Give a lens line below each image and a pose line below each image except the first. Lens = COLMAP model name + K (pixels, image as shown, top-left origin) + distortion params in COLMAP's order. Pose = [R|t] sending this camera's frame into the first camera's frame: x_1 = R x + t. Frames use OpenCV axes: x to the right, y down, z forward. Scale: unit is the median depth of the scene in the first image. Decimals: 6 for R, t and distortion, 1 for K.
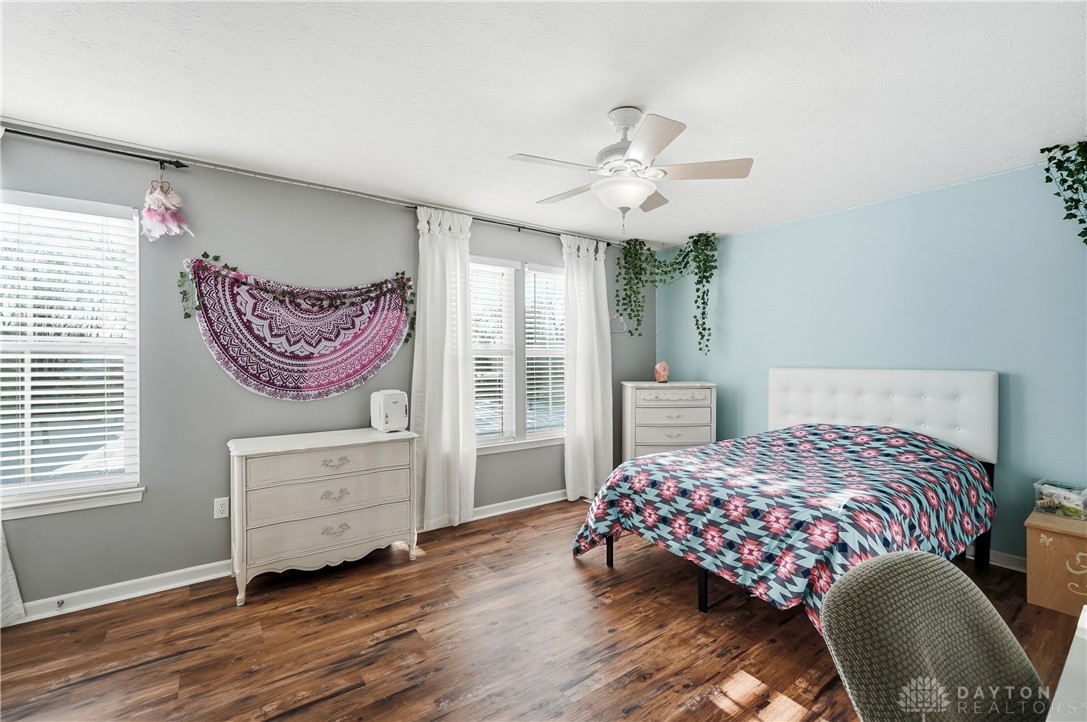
lens RADIAL K [[464.6, 0, 543.2], [0, 464.6, 361.0], [0, 0, 1]] dist [-0.017188, 0.006248]
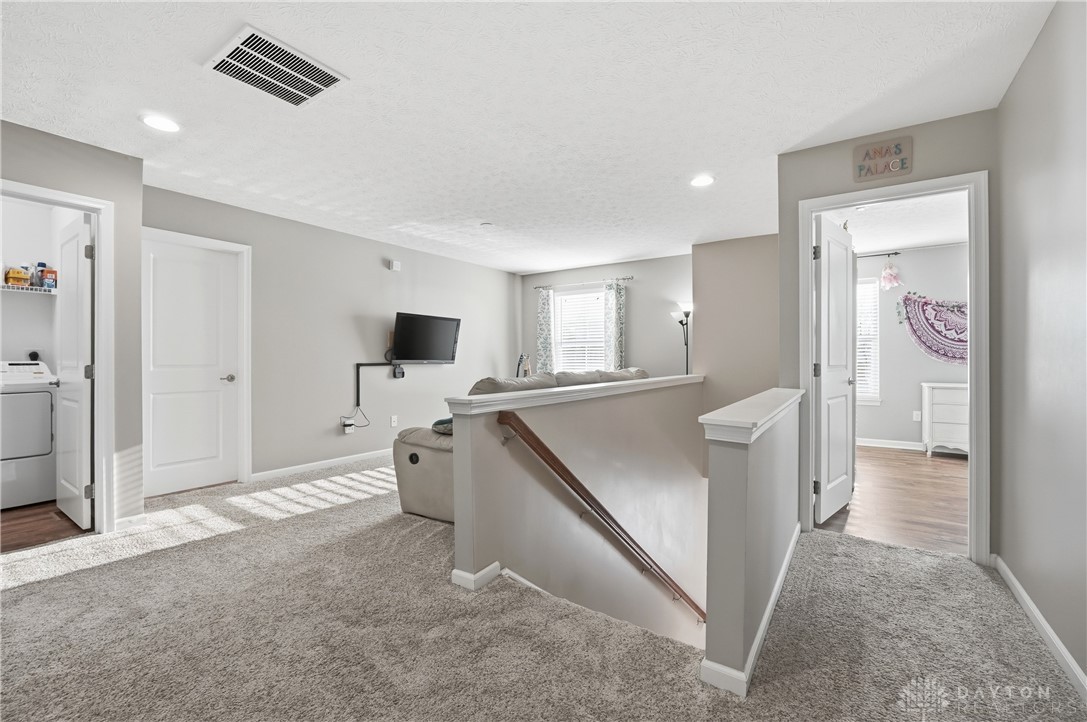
lens RADIAL K [[464.6, 0, 535.9], [0, 464.6, 357.3], [0, 0, 1]] dist [-0.017188, 0.006248]
pose [[0.312831, 0.006110, -0.949789, 0.645787], [0.007960, 0.999927, 0.009055, 0.025809], [0.949776, -0.010393, 0.312759, -1.130101]]
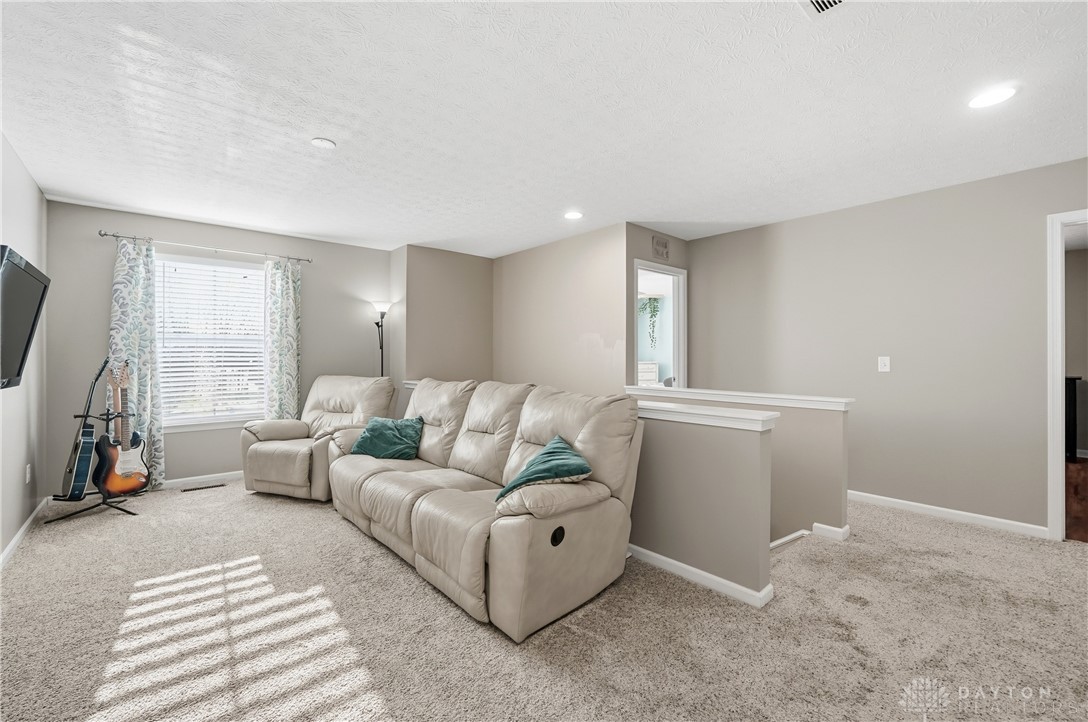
lens RADIAL K [[465.1, 0, 535.9], [0, 465.1, 353.2], [0, 0, 1]] dist [-0.017188, 0.006248]
pose [[0.997705, 0.009450, 0.067046, -0.529497], [-0.009838, 0.999937, 0.005457, -0.001908], [-0.066990, -0.006104, 0.997735, -1.726988]]
